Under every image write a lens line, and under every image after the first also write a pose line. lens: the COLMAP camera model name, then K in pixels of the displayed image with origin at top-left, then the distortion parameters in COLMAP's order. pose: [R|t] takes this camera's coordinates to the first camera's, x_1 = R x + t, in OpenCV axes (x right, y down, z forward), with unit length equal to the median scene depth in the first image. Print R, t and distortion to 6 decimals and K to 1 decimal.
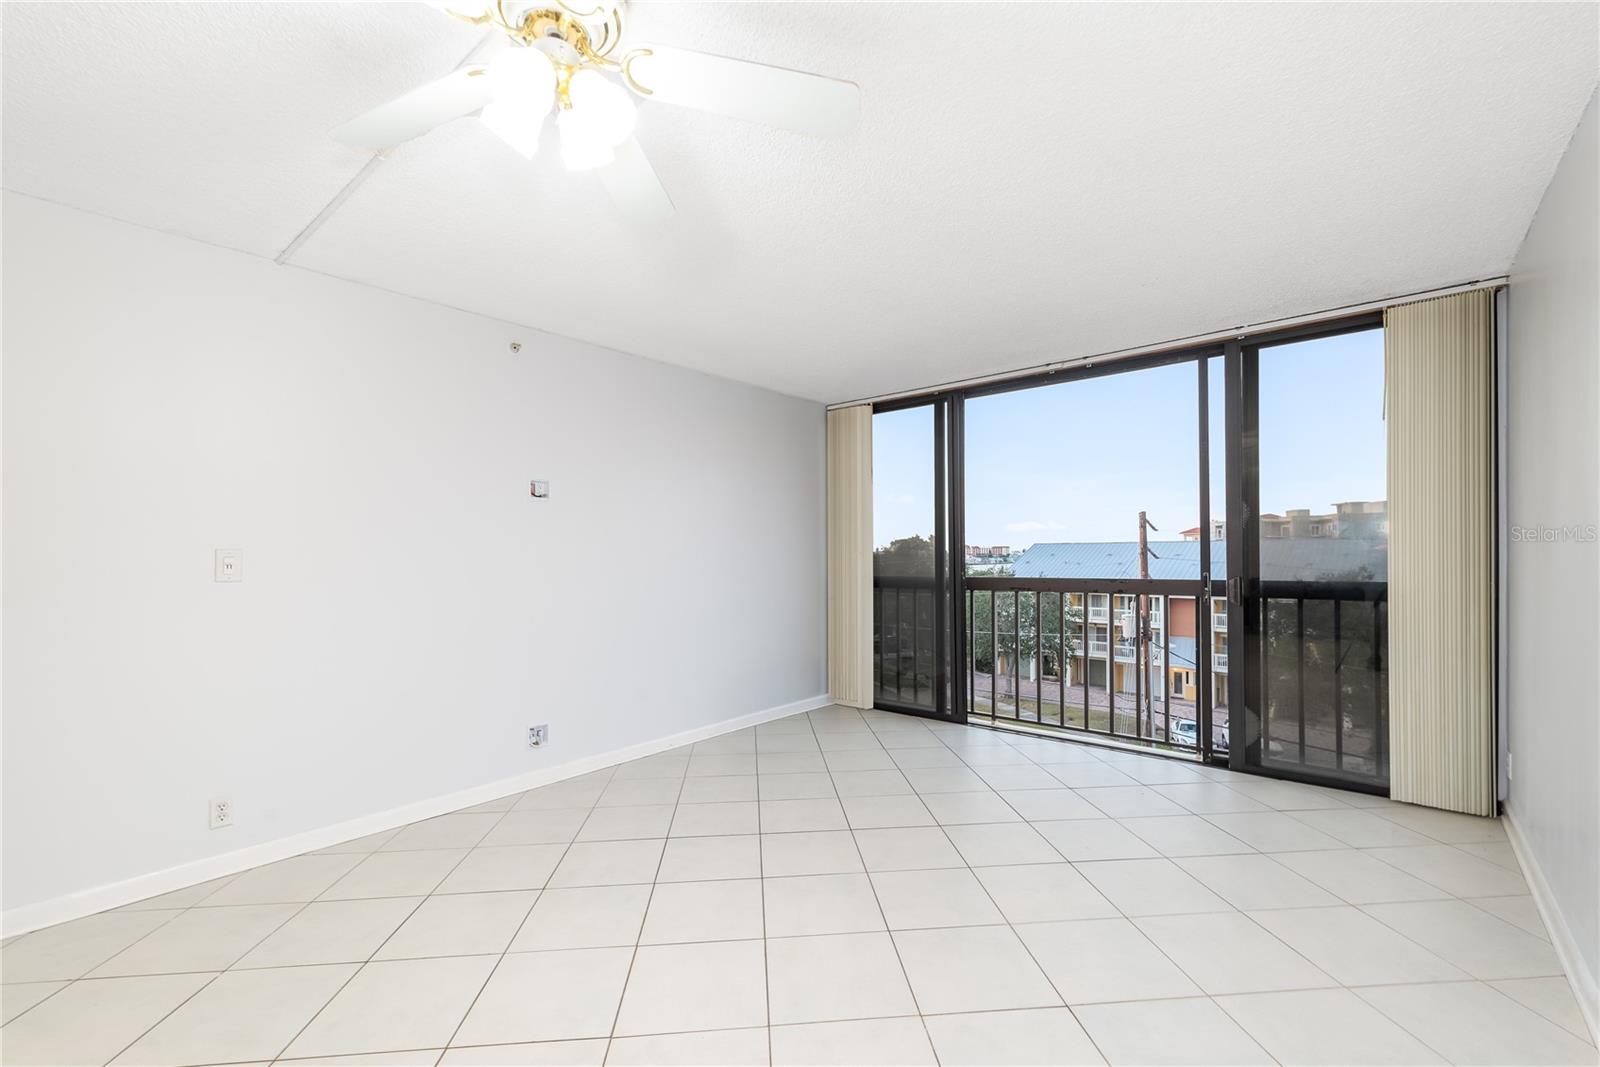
lens RADIAL K [[675.5, 0, 783.2], [0, 675.5, 553.9], [0, 0, 1]] dist [0.003184, 0.000204]
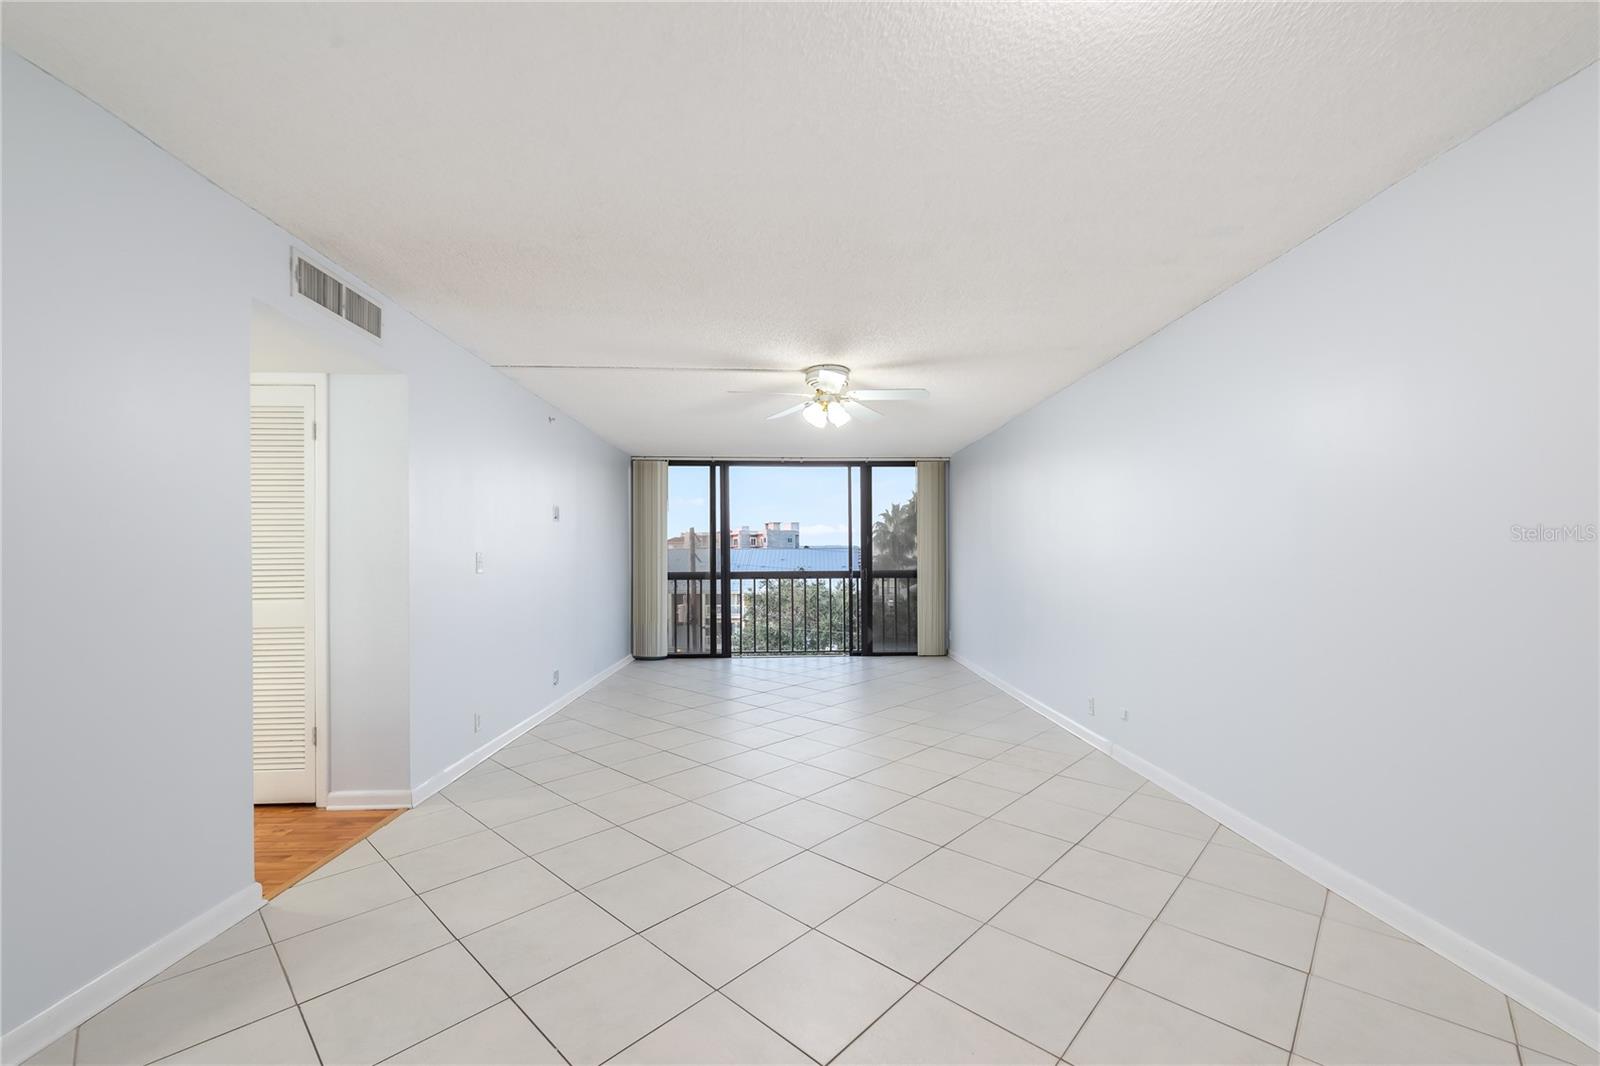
lens RADIAL K [[627.5, 0, 809.2], [0, 627.5, 559.4], [0, 0, 1]] dist [0.021216, -0.006882]
pose [[0.741991, 0.002993, 0.670404, -0.640966], [-0.004041, 0.999992, 0.000008, 0.003165], [-0.670398, -0.002715, 0.741997, -0.307205]]
